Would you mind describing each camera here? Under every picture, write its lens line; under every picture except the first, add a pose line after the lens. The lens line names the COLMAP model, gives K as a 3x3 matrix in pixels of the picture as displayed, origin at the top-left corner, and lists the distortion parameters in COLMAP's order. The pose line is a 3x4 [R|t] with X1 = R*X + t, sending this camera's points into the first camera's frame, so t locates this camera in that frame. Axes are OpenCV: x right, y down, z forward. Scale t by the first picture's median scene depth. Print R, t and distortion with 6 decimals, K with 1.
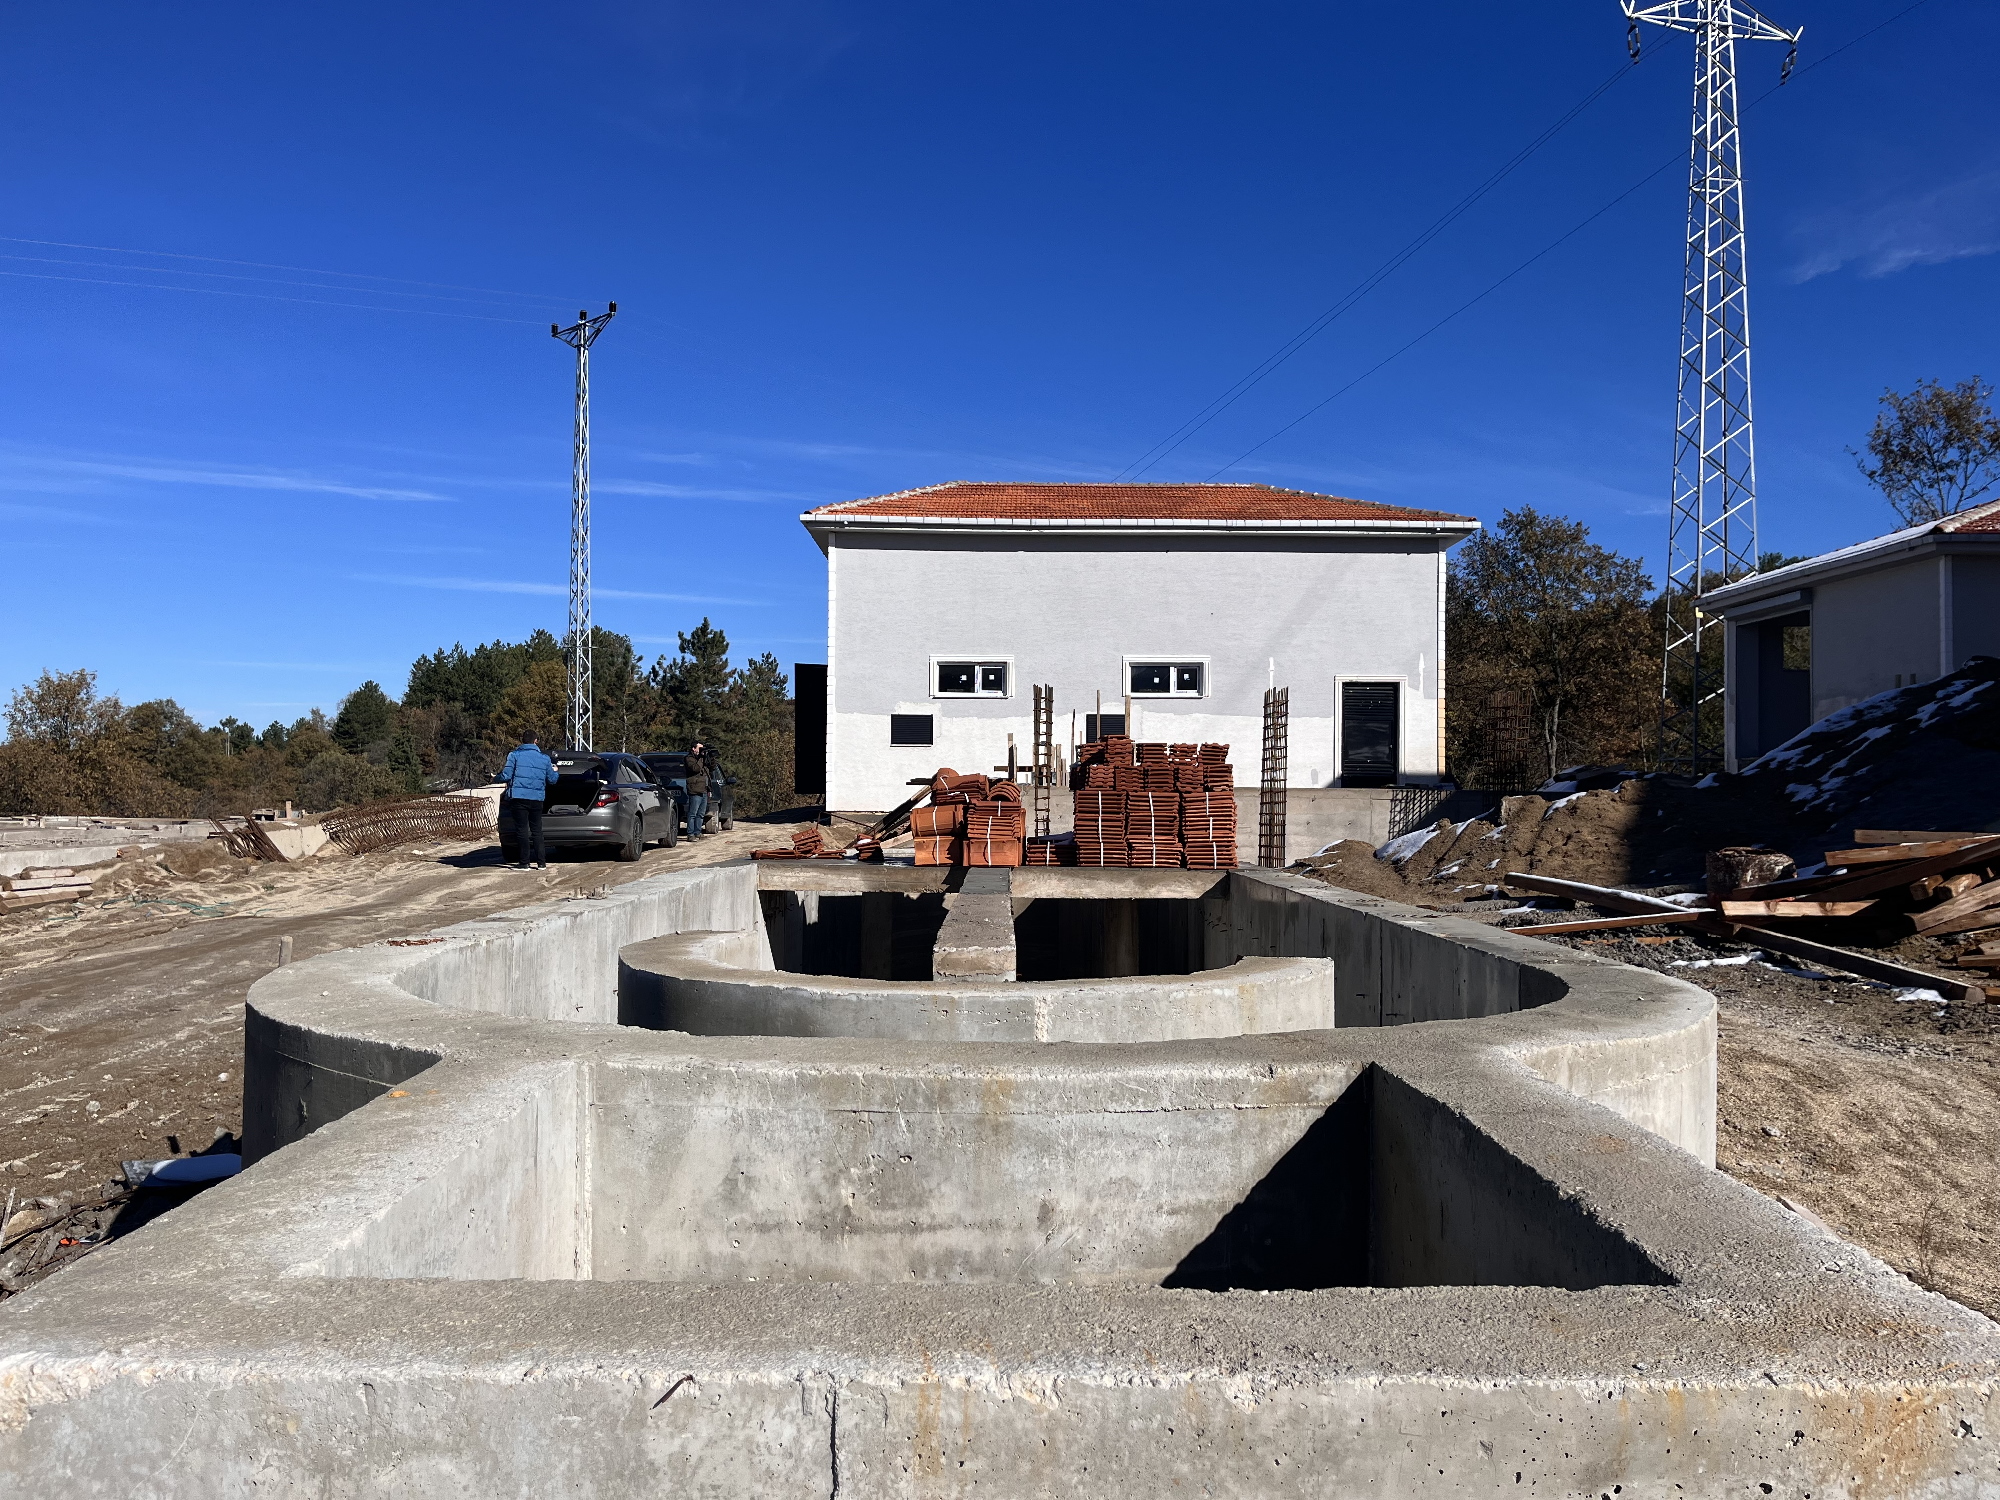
lens RADIAL K [[1515.6, 0, 1000.0], [0, 1515.6, 750.0], [0, 0, 1]] dist [0.007423, 0.001580]
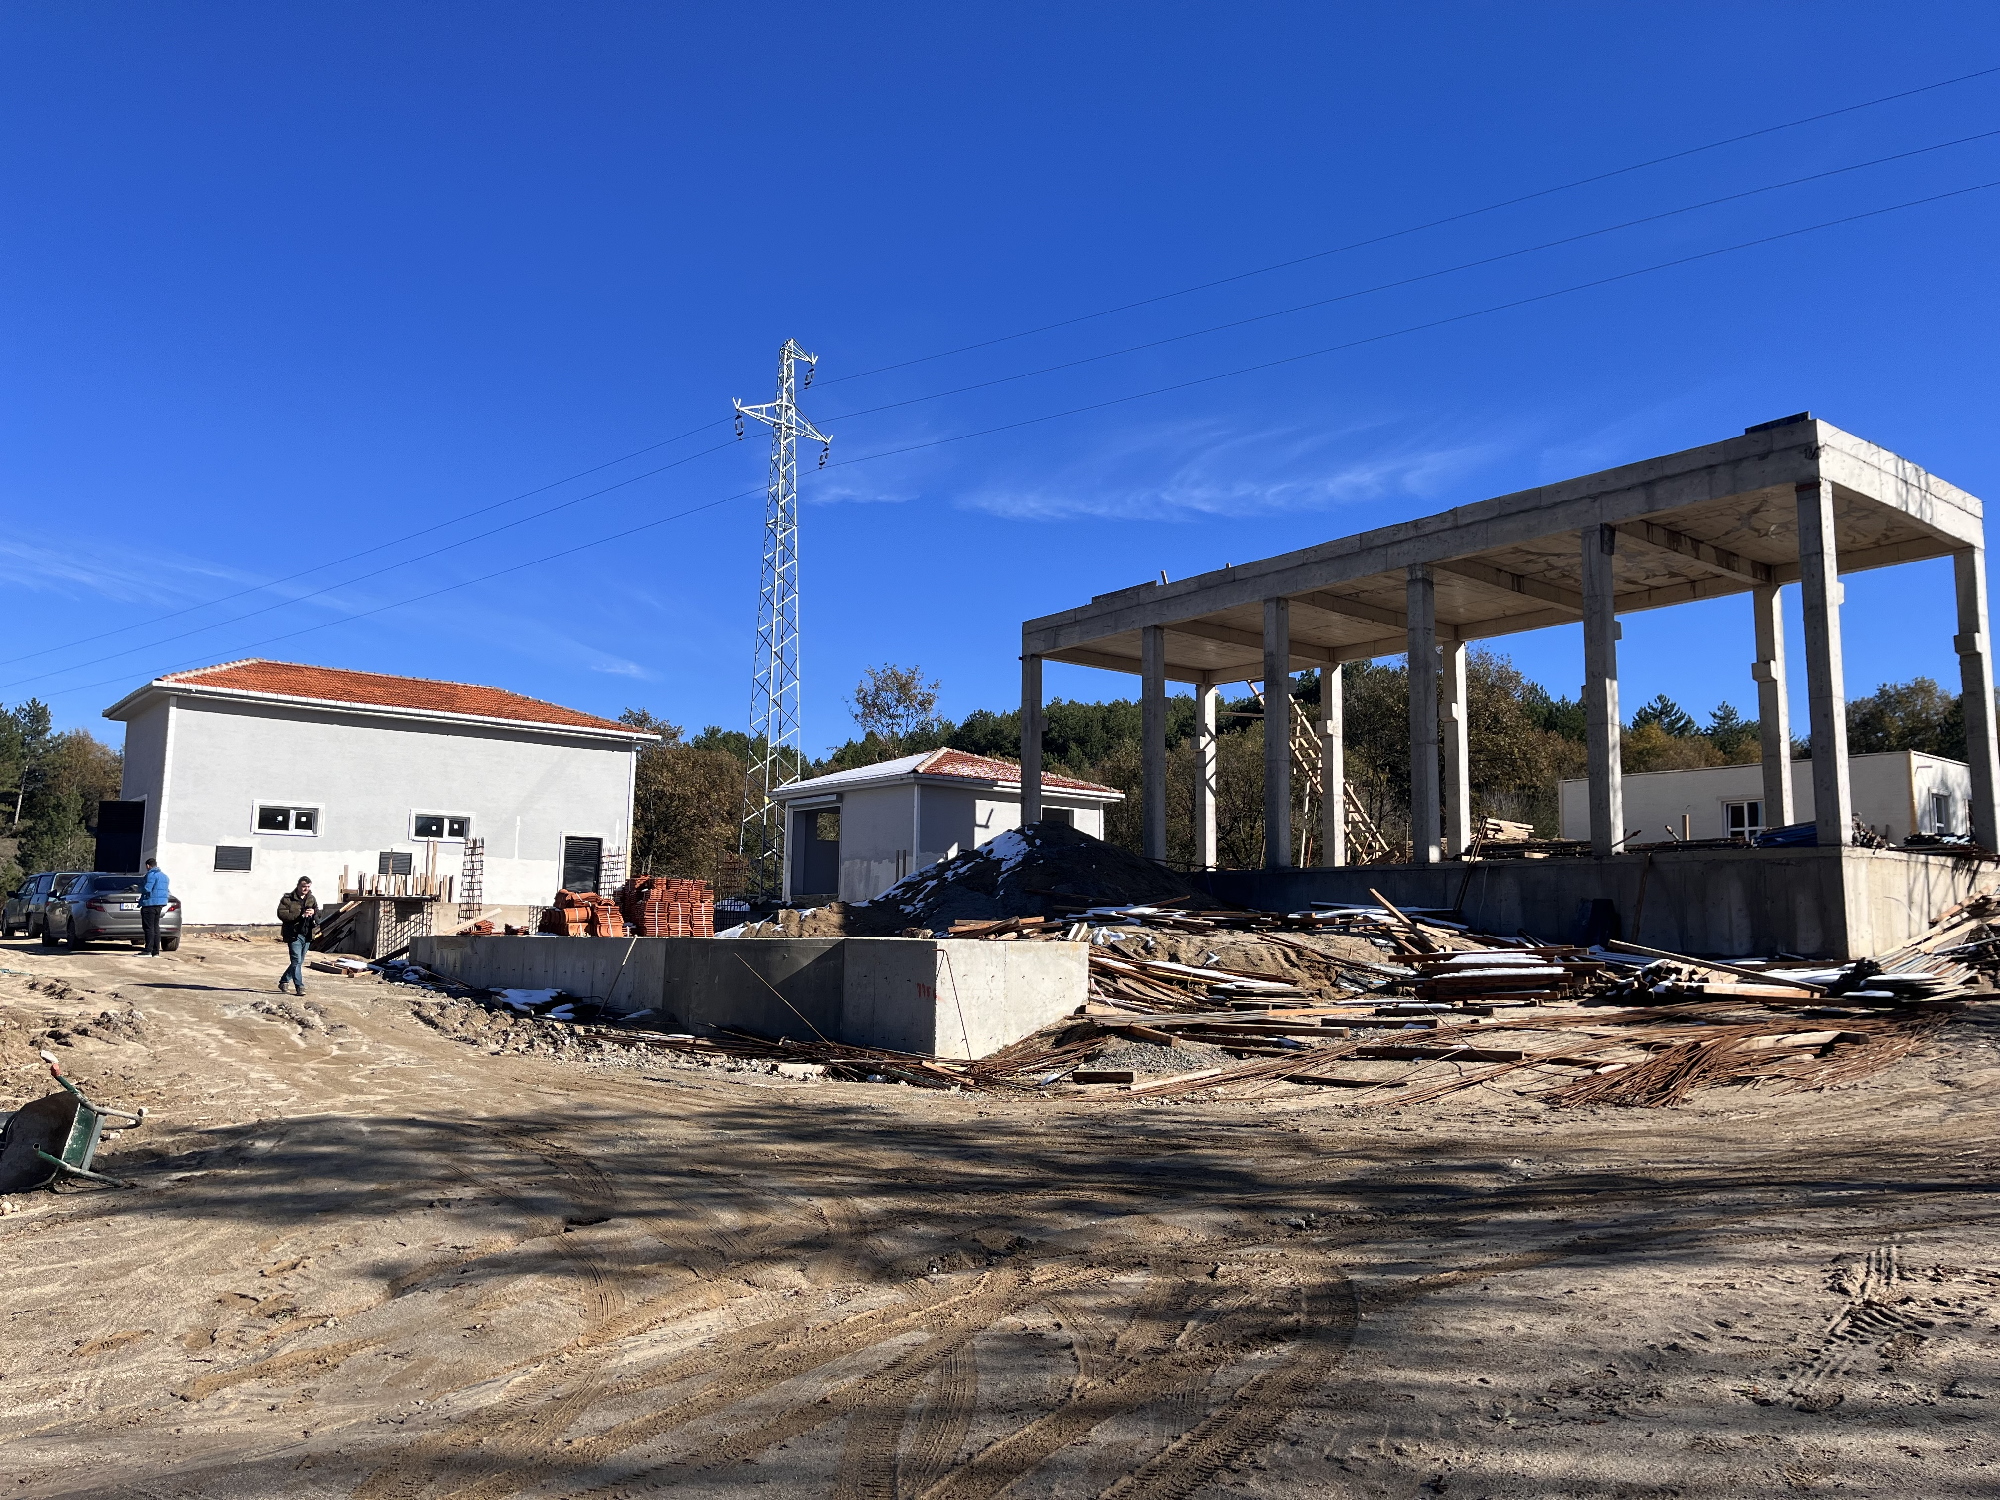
lens RADIAL K [[1515.6, 0, 1000.0], [0, 1515.6, 750.0], [0, 0, 1]] dist [0.007423, 0.001580]
pose [[0.777363, 0.081589, 0.623739, -0.358446], [-0.026000, 0.994873, -0.097733, 0.004341], [-0.628515, 0.059757, 0.775499, -0.386512]]
